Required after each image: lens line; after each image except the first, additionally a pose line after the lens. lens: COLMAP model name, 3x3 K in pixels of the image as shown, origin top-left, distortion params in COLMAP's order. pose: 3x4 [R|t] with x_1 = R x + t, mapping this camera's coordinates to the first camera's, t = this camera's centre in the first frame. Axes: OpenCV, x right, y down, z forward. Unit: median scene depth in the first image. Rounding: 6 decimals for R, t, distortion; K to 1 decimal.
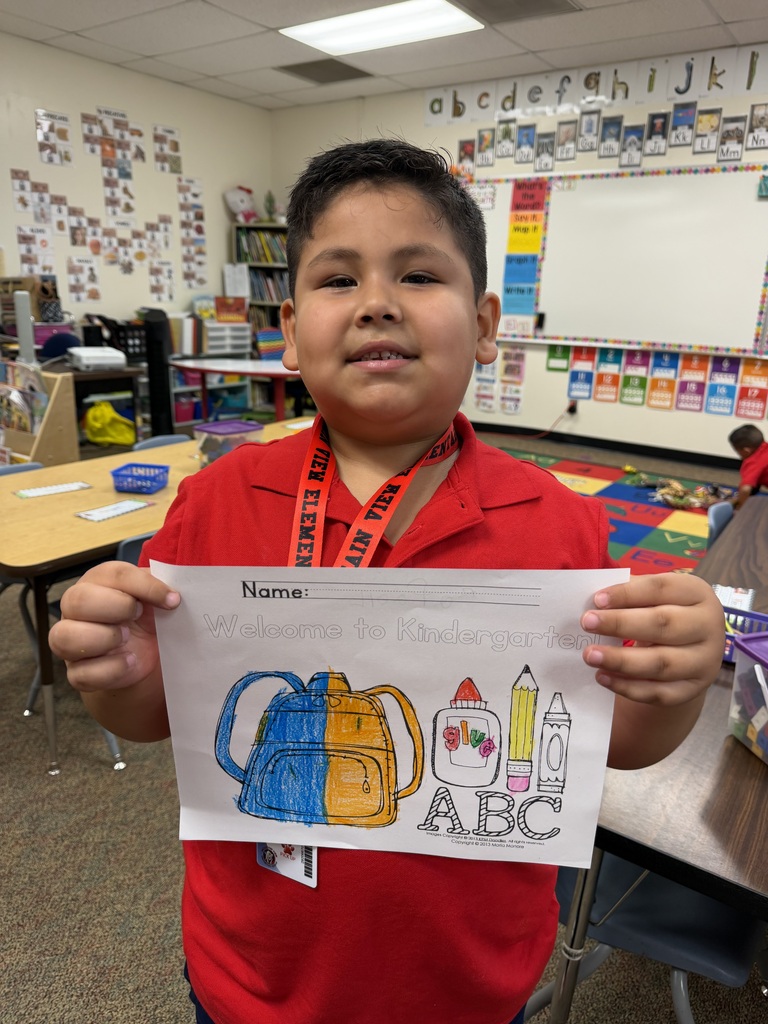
lens RADIAL K [[725.3, 0, 384.2], [0, 725.3, 508.1], [0, 0, 1]] dist [-0.003566, -0.003897]
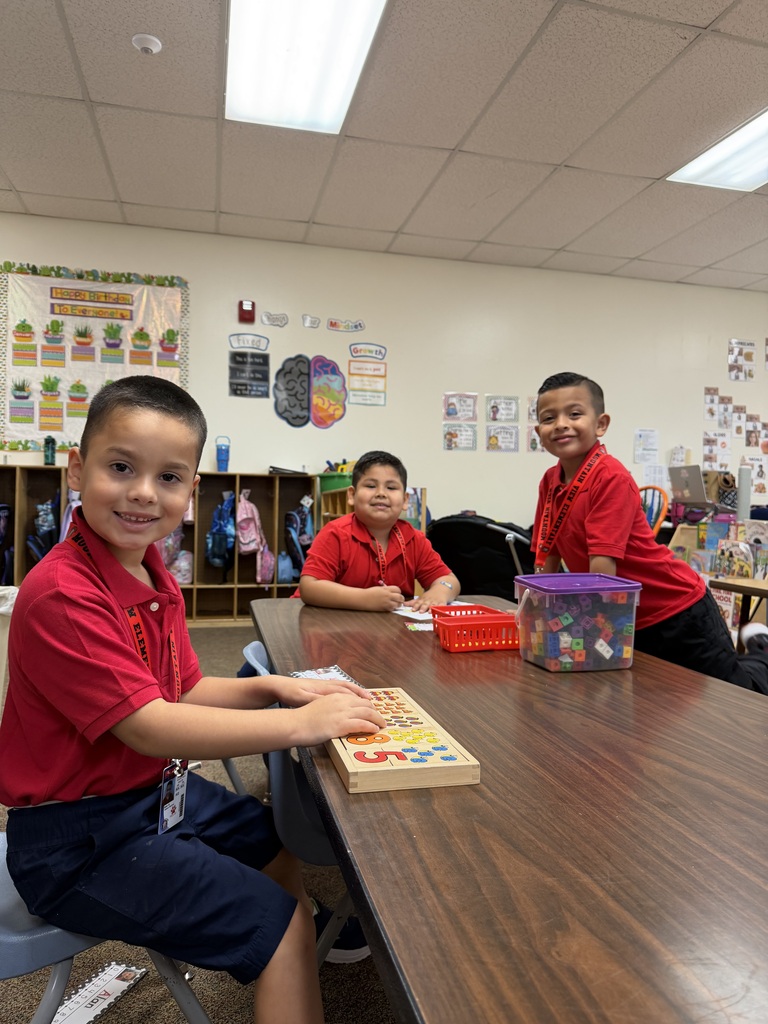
lens RADIAL K [[725.3, 0, 383.8], [0, 725.3, 512.3], [0, 0, 1]] dist [-0.003566, -0.003897]
pose [[0.595351, 0.052522, -0.801747, 0.143861], [-0.249783, 0.960514, -0.122558, 0.014313], [0.763653, 0.273228, 0.584962, -0.060465]]
